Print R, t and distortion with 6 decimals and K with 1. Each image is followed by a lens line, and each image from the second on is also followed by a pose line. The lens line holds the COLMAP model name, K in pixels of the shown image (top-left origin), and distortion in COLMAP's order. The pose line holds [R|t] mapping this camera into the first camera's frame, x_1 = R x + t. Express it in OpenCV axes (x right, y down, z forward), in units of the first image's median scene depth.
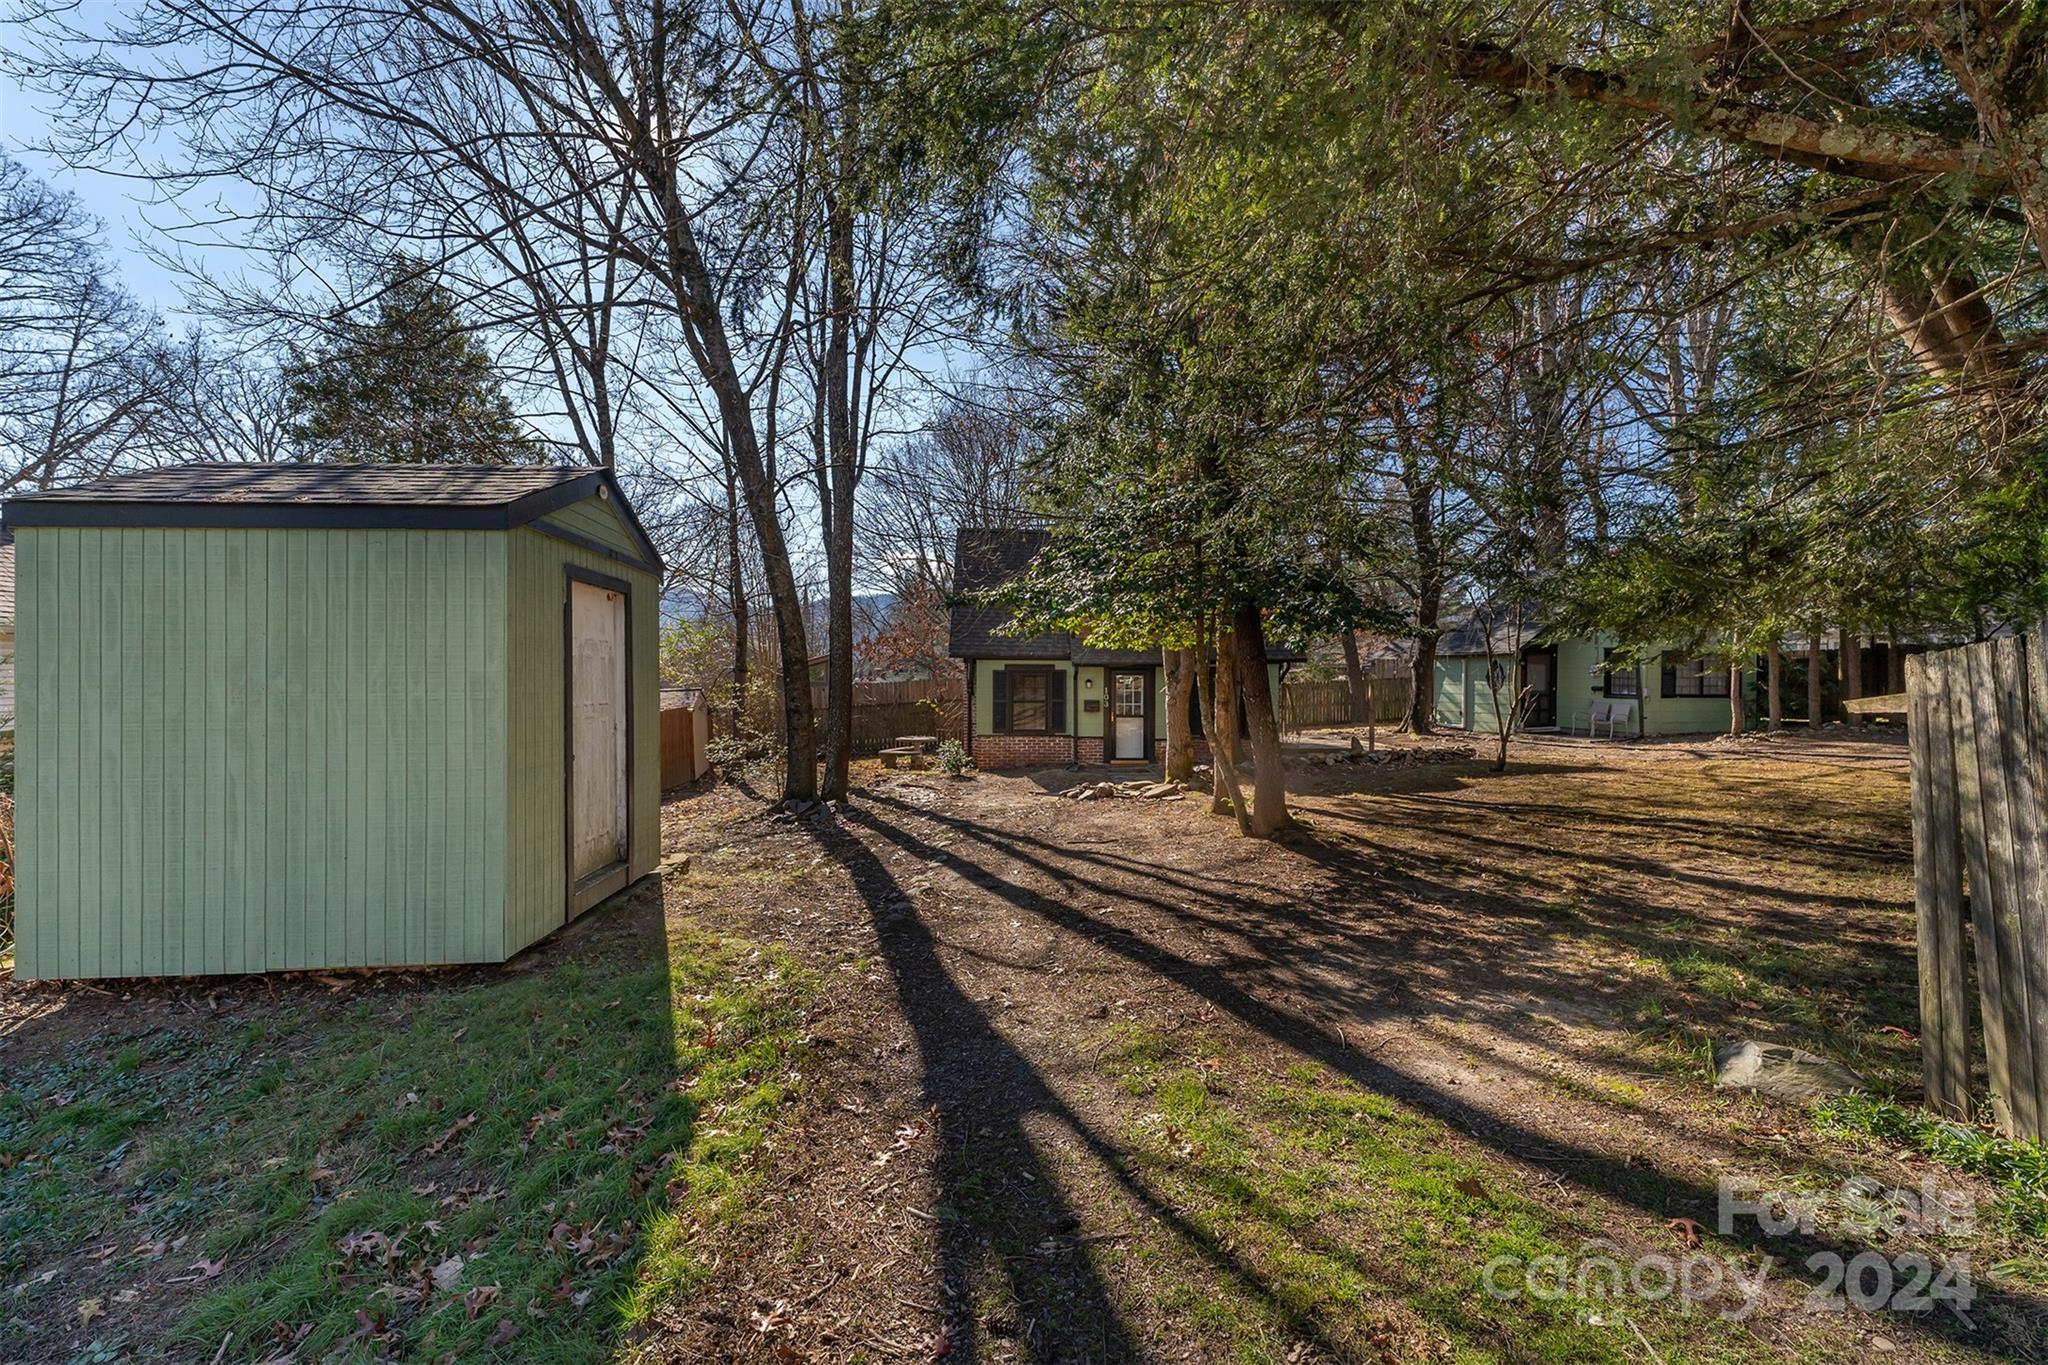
lens RADIAL K [[830.2, 0, 1036.8], [0, 830.2, 680.0], [0, 0, 1]] dist [0.001648, -0.000012]
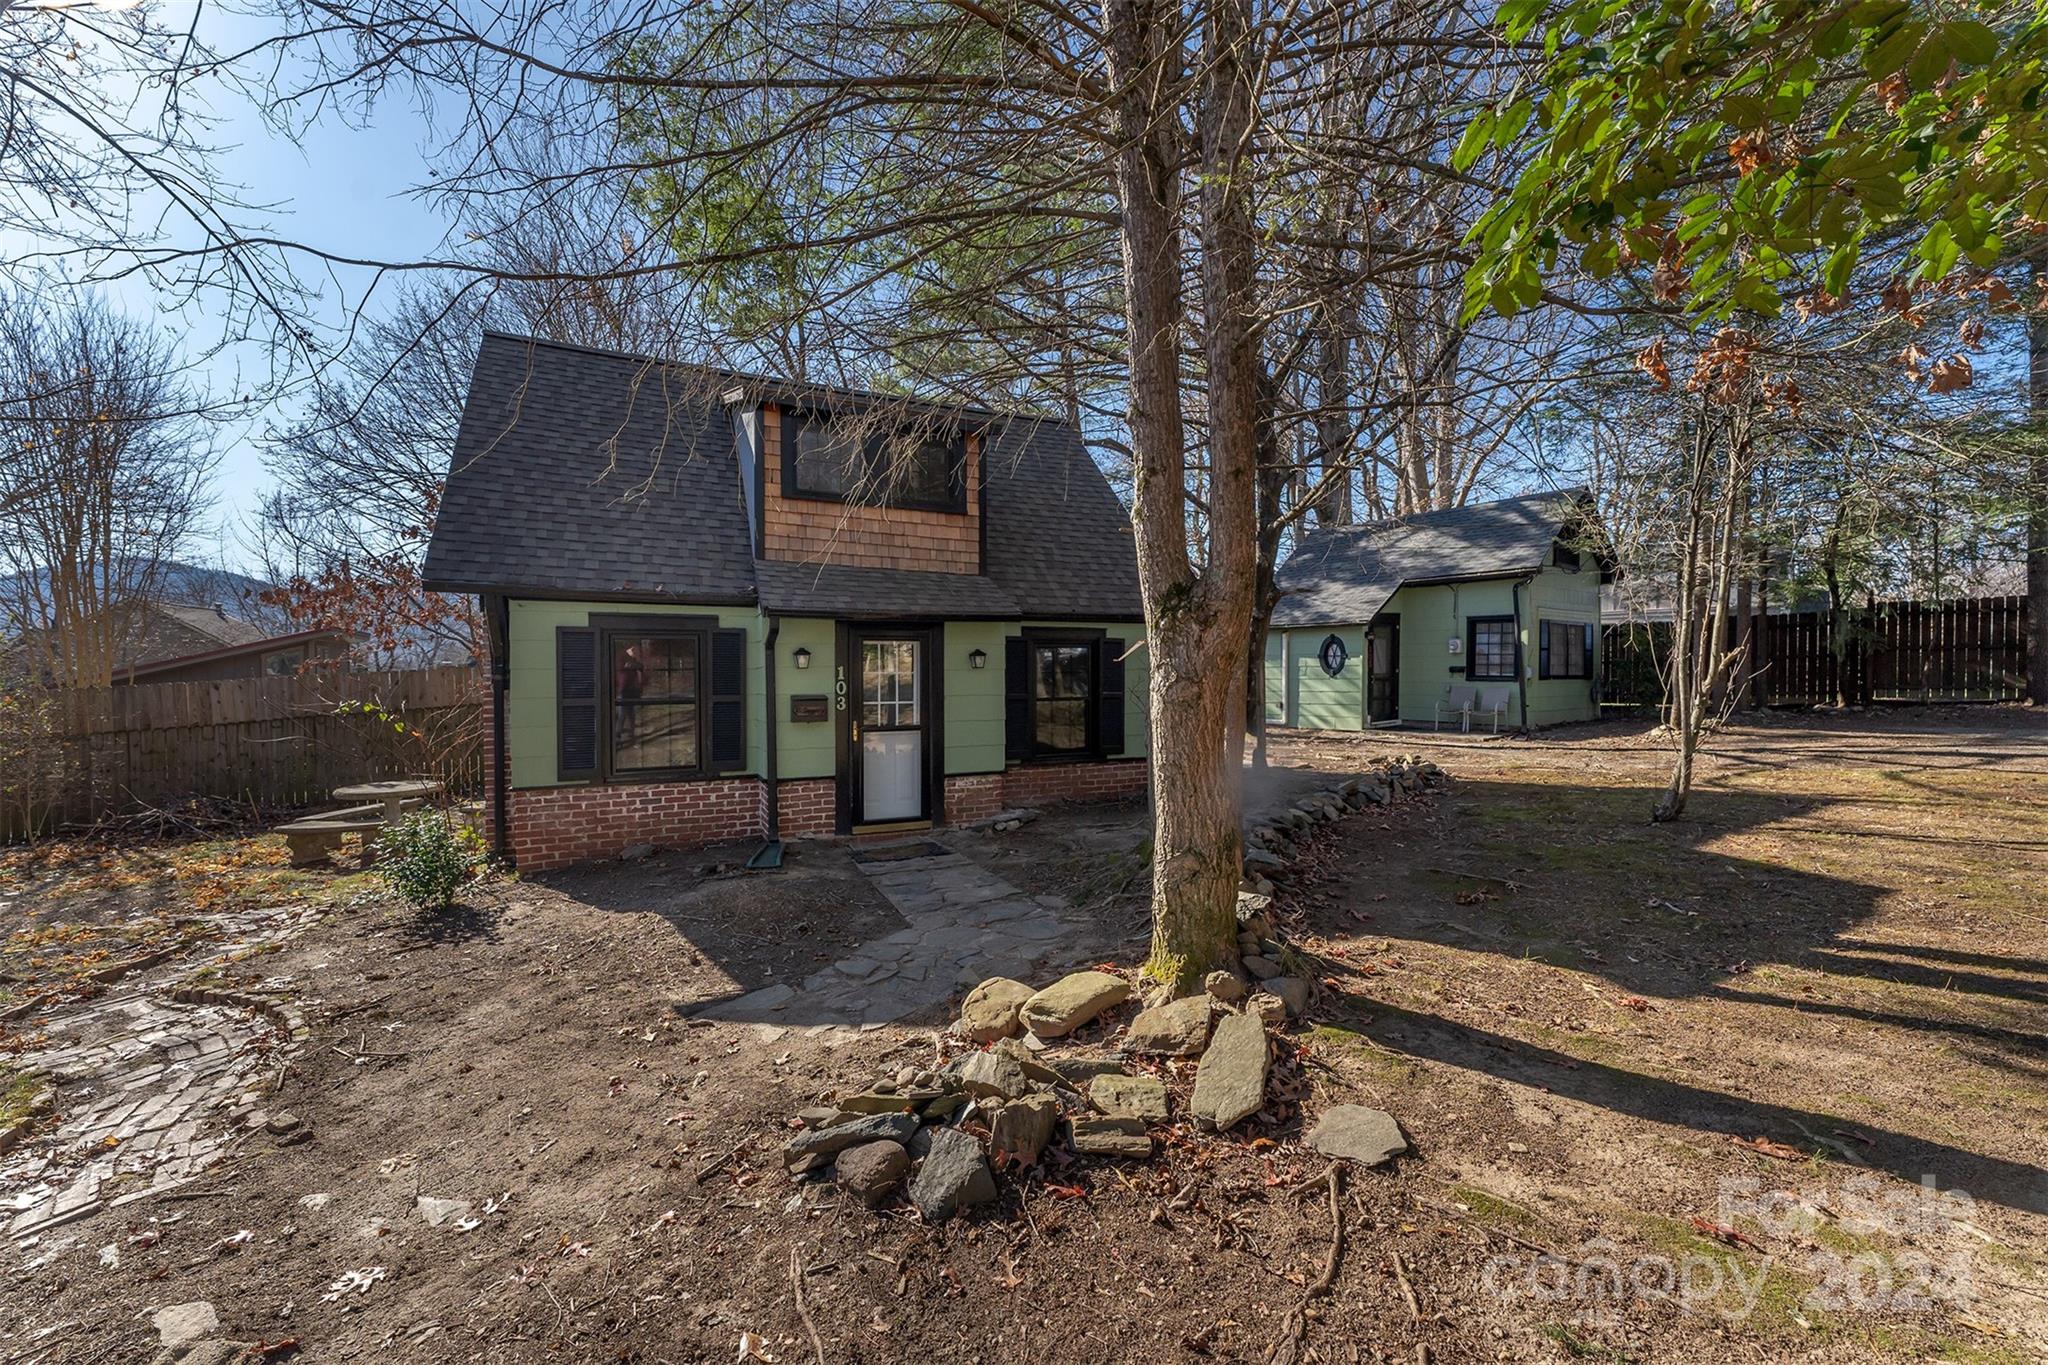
lens RADIAL K [[830.2, 0, 1030.9], [0, 830.2, 680.5], [0, 0, 1]] dist [0.001648, -0.000012]
pose [[0.920320, -0.008089, 0.391084, 0.001386], [0.001737, 0.999861, 0.016592, 0.008933], [-0.391163, -0.014590, 0.920206, 0.535202]]
